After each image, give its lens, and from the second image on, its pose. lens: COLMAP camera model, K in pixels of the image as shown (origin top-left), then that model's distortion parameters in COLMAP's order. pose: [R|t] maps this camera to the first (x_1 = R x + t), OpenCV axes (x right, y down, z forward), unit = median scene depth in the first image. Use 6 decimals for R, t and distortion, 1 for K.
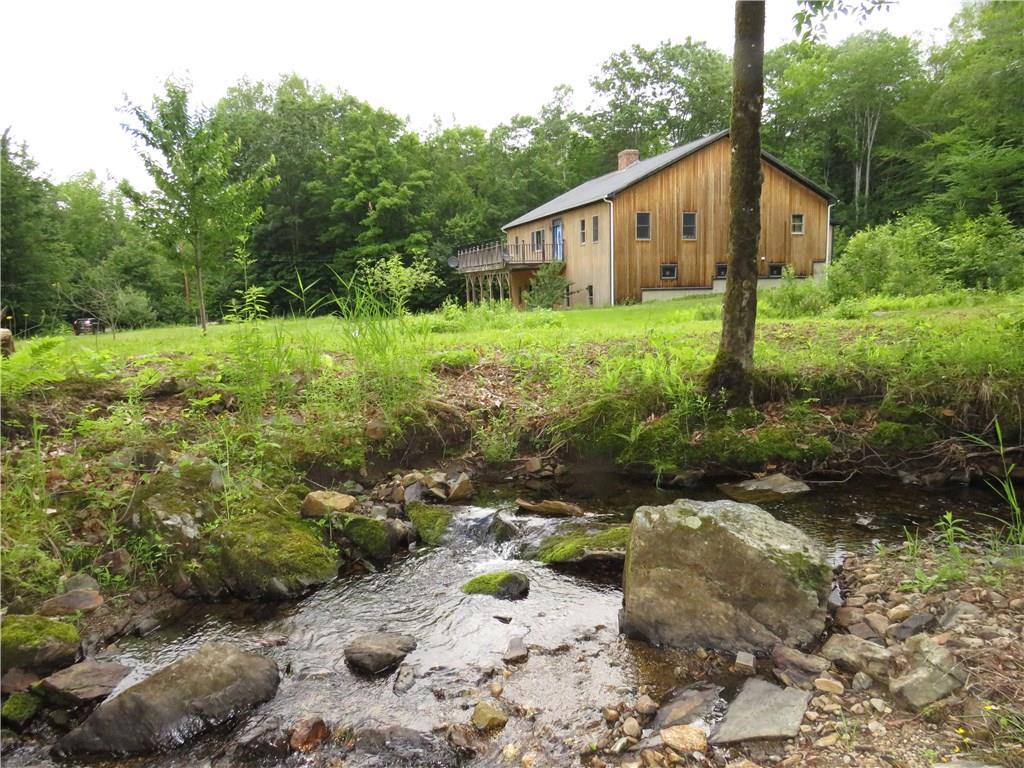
lens RADIAL K [[727.3, 0, 508.5], [0, 727.3, 376.3], [0, 0, 1]] dist [-0.013020, -0.000771]
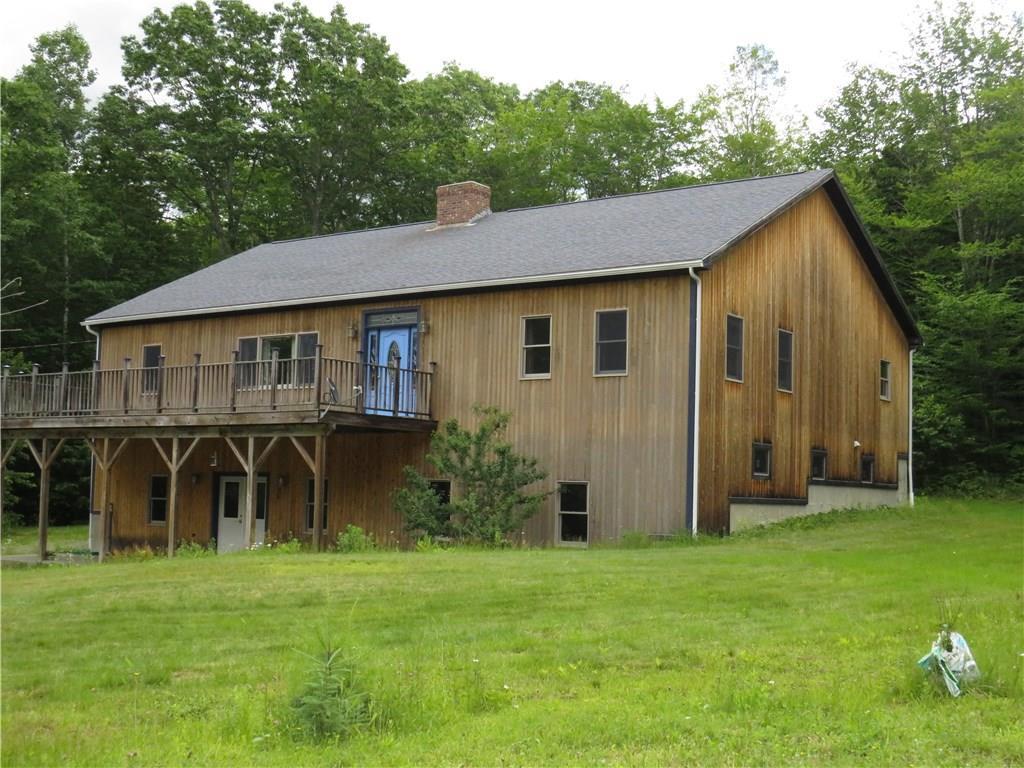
lens RADIAL K [[1290.5, 0, 512.9], [0, 1290.5, 392.3], [0, 0, 1]] dist [-0.040199, 0.000000]
pose [[0.786898, 0.092220, 0.610153, -0.333943], [0.032565, 0.981186, -0.190297, -0.042029], [-0.616223, 0.169614, 0.769091, 0.474243]]
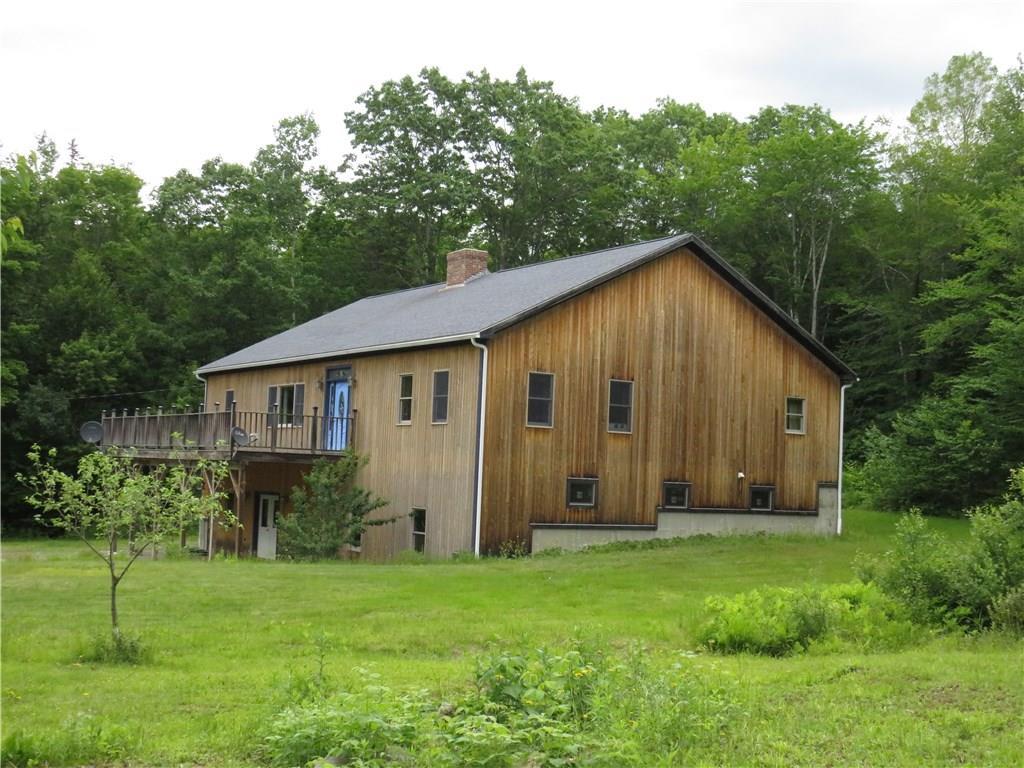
lens RADIAL K [[1290.5, 0, 514.5], [0, 1290.5, 383.1], [0, 0, 1]] dist [-0.040199, 0.000000]
pose [[0.949045, 0.081875, 0.304320, -0.095122], [-0.021691, 0.980342, -0.196110, -0.039768], [-0.314394, 0.179516, 0.932164, 0.159990]]
